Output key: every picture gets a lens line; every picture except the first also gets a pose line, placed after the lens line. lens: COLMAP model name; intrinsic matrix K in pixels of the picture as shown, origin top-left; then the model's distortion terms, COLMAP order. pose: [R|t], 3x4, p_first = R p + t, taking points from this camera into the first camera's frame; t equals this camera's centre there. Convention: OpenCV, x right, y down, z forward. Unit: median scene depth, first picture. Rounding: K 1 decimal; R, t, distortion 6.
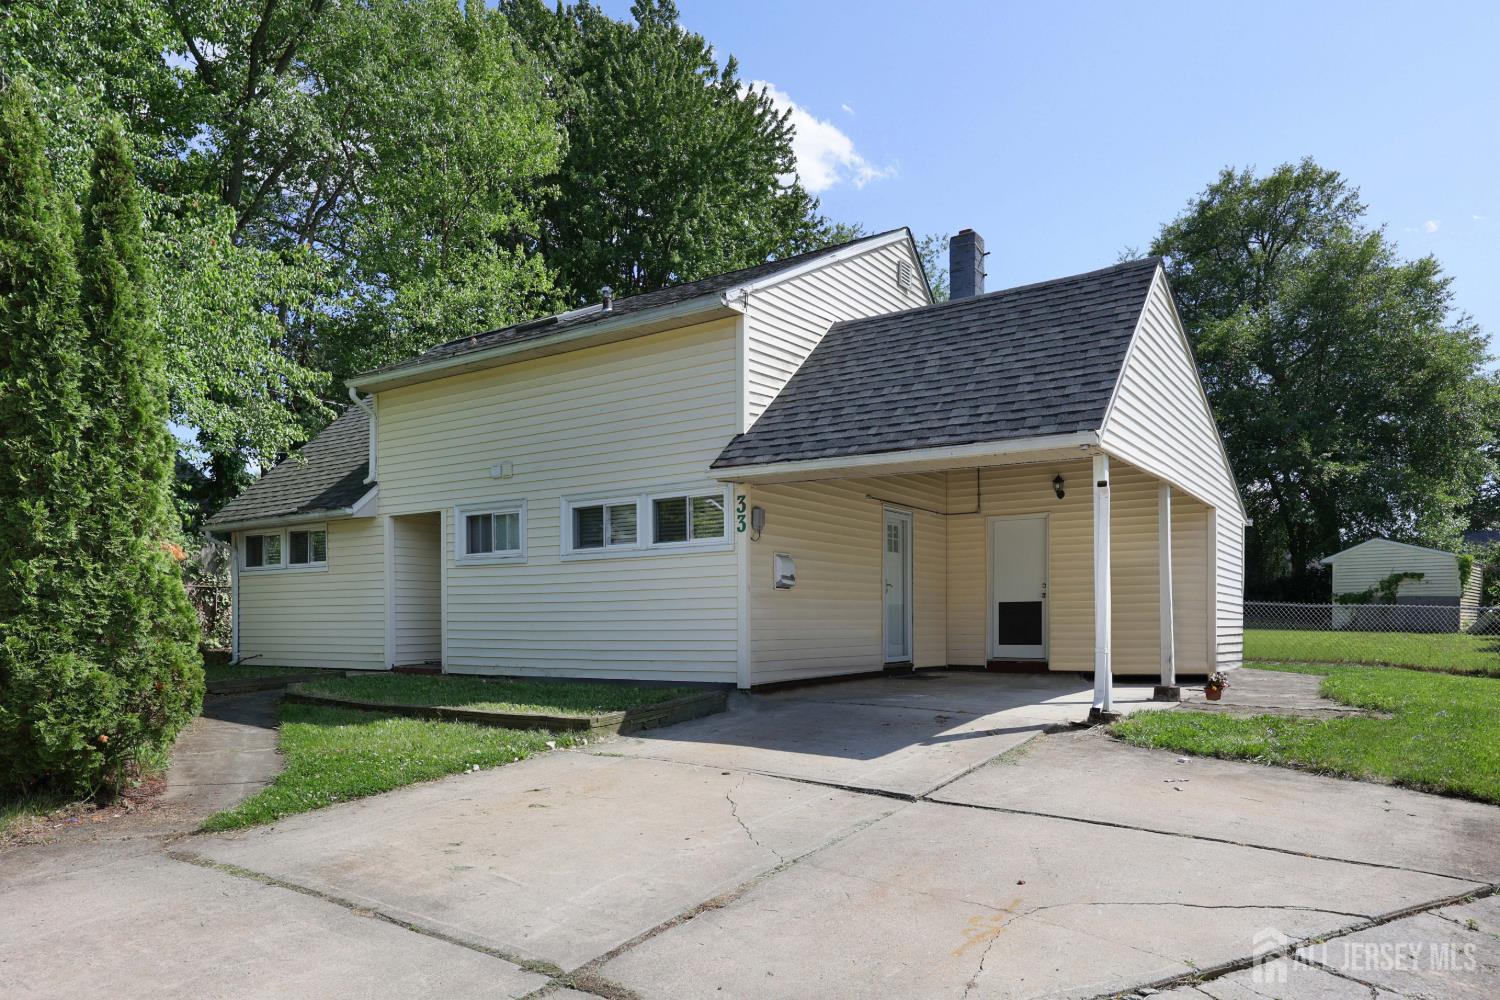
lens RADIAL K [[922.4, 0, 754.7], [0, 922.4, 591.9], [0, 0, 1]] dist [0.011912, -0.005083]
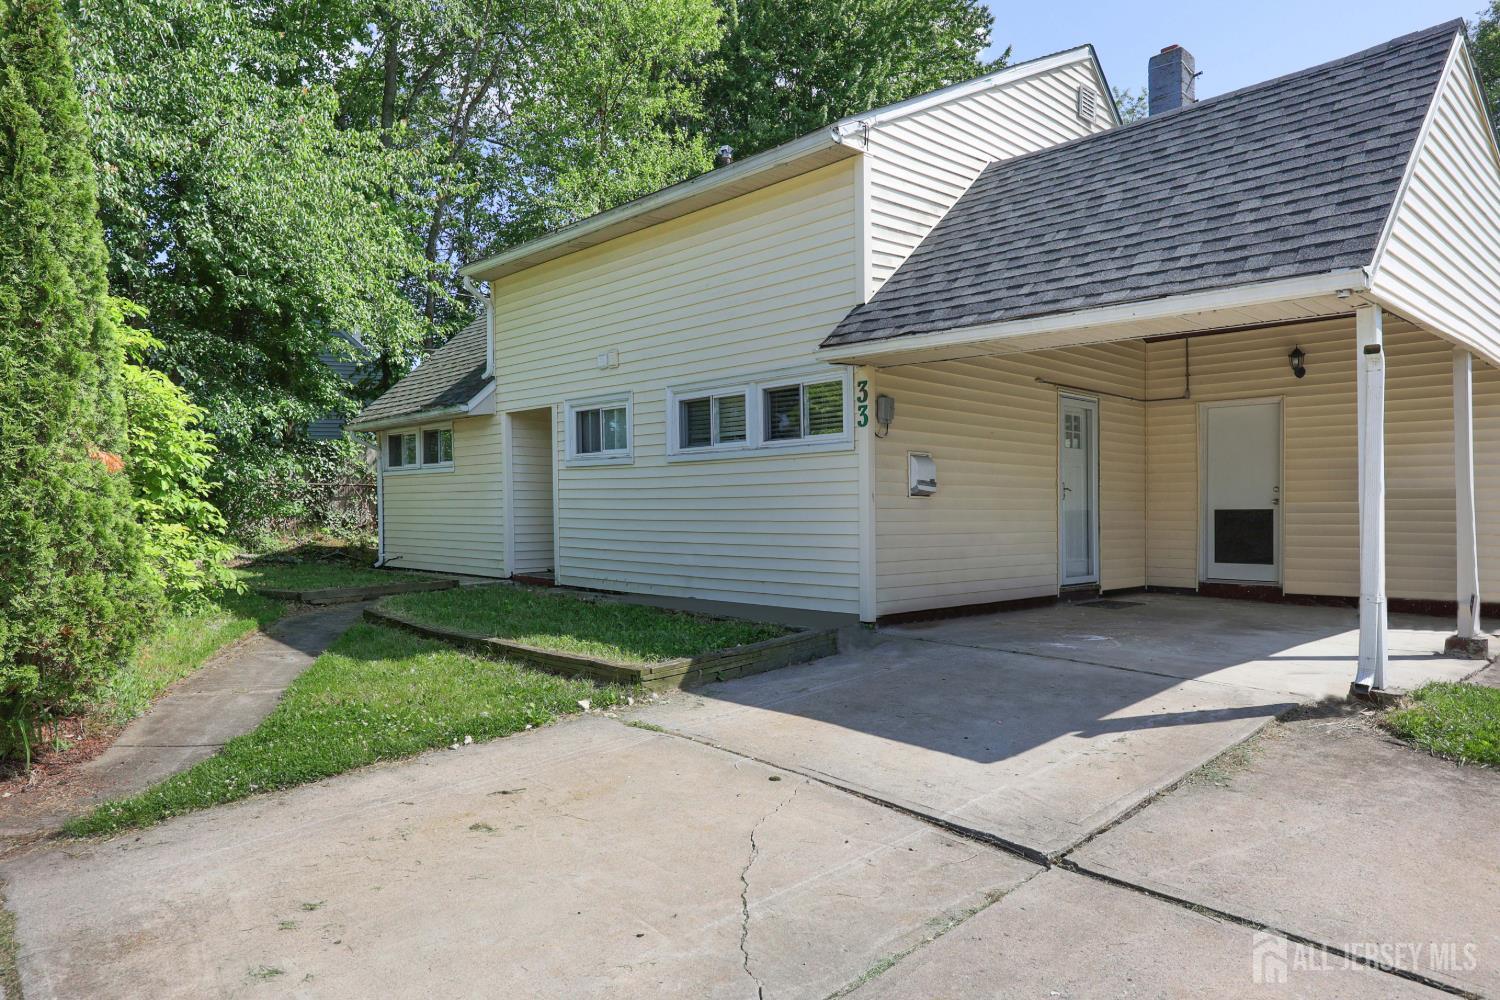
lens RADIAL K [[922.4, 0, 761.3], [0, 922.4, 484.0], [0, 0, 1]] dist [0.011912, -0.005083]
pose [[0.979226, 0.000366, -0.202772, 0.063362], [-0.000340, 1.000000, 0.000162, -0.015518], [0.202772, -0.000089, 0.979226, 0.202162]]
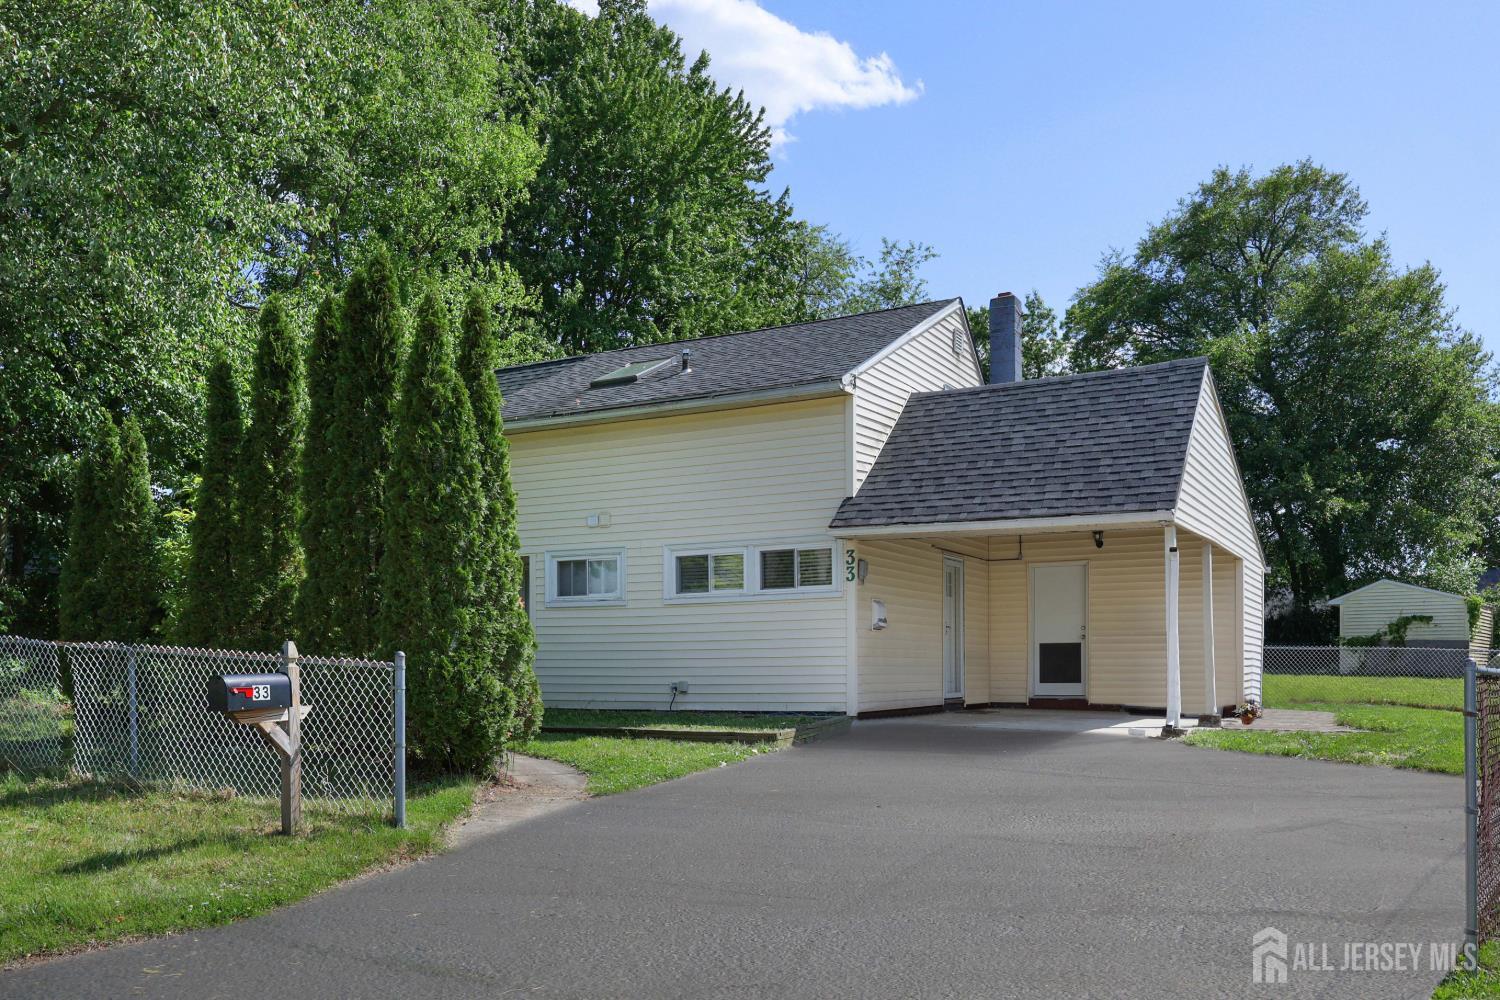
lens RADIAL K [[1133.4, 0, 700.2], [0, 1133.4, 613.2], [0, 0, 1]] dist [0.023110, -0.011384]
pose [[0.998745, 0.004452, 0.049886, -0.279430], [-0.003567, 0.999835, -0.017811, 0.001491], [-0.049957, 0.017611, 0.998596, -0.423134]]
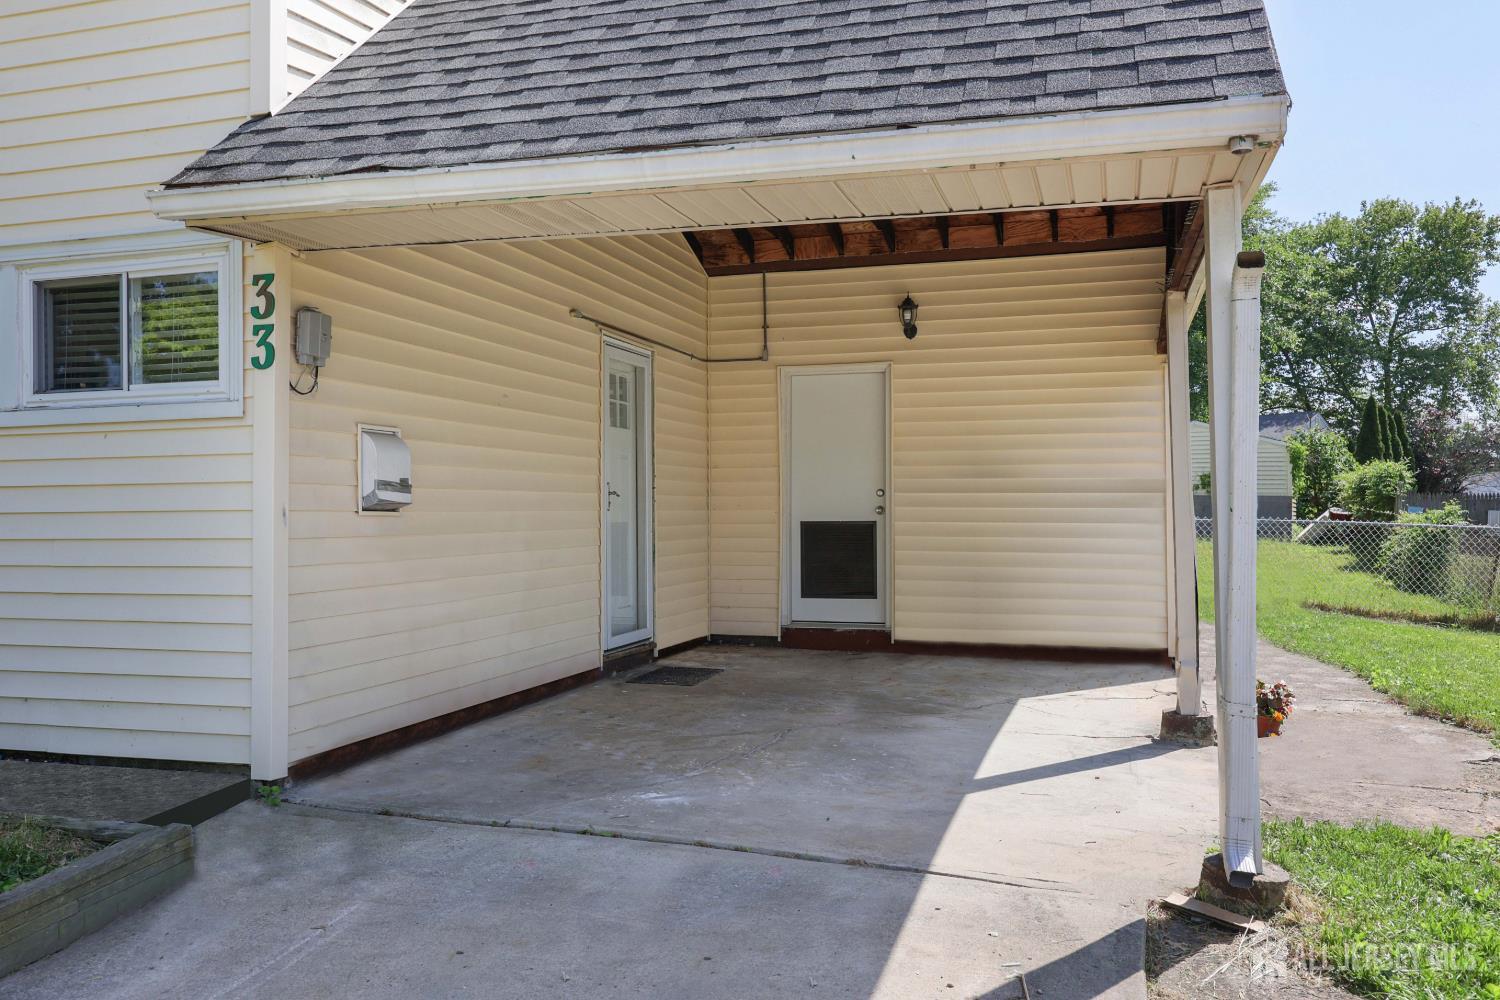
lens RADIAL K [[1190.8, 0, 757.7], [0, 1190.8, 476.4], [0, 0, 1]] dist [-0.000496, -0.004382]
pose [[0.953195, 0.007410, 0.302267, 0.033820], [-0.007175, 0.999972, -0.001889, -0.020584], [-0.302272, -0.000369, 0.953221, 0.469256]]
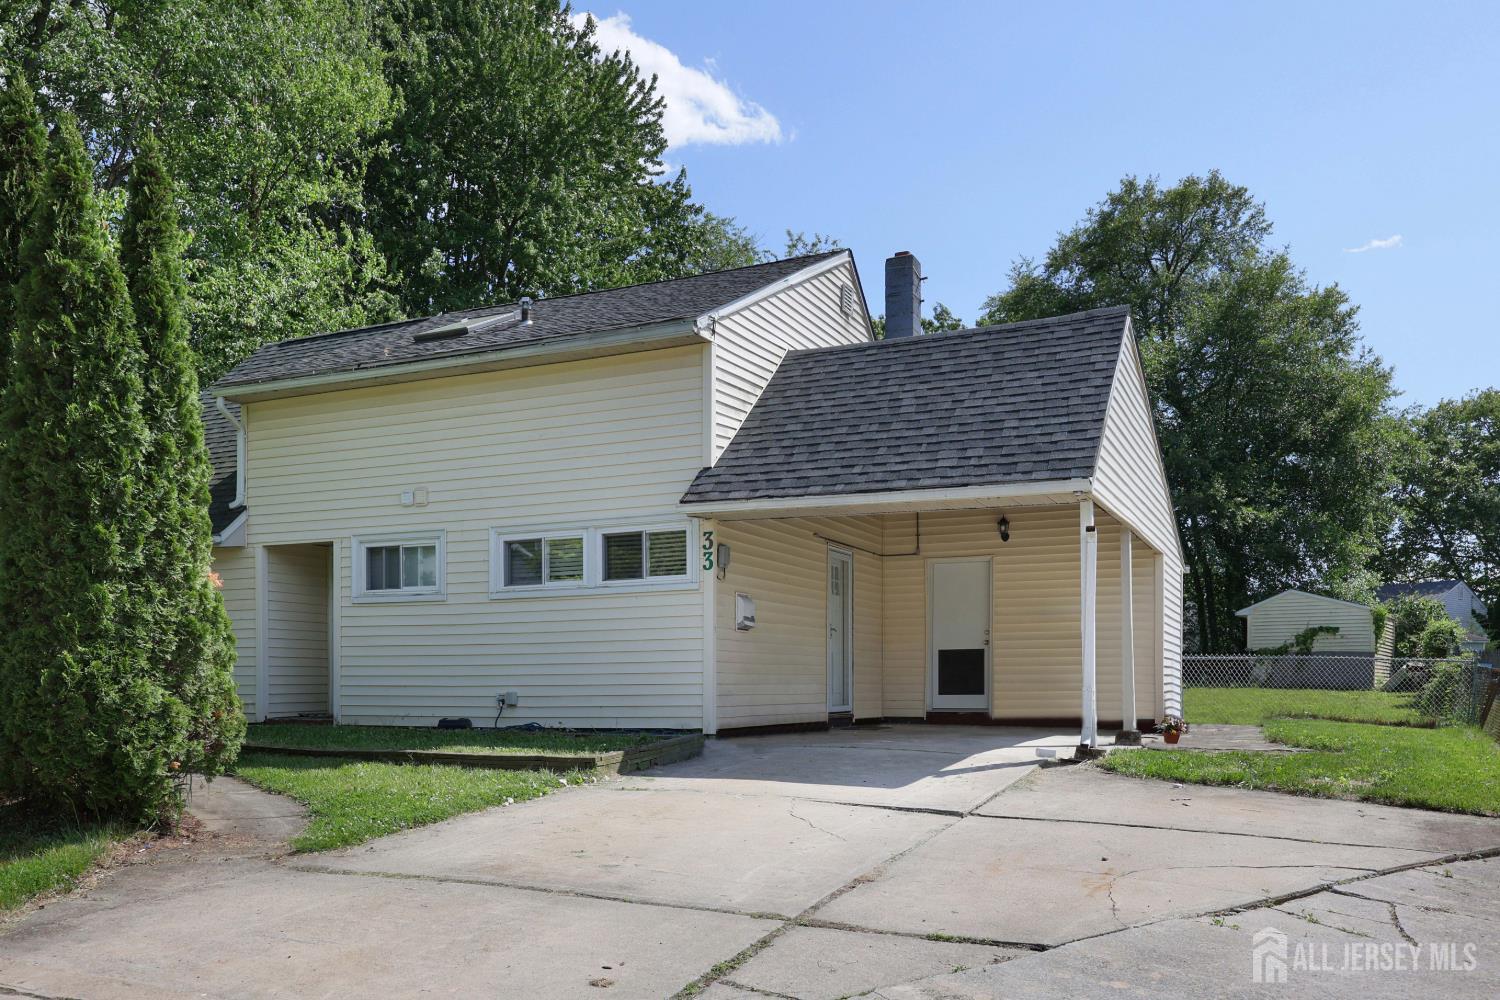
lens RADIAL K [[1133.4, 0, 720.3], [0, 1133.4, 630.2], [0, 0, 1]] dist [0.023110, -0.011384]
pose [[0.990406, 0.008682, 0.137917, -0.165516], [-0.006463, 0.999843, -0.016528, 0.016745], [-0.138038, 0.015478, 0.990306, -0.162382]]
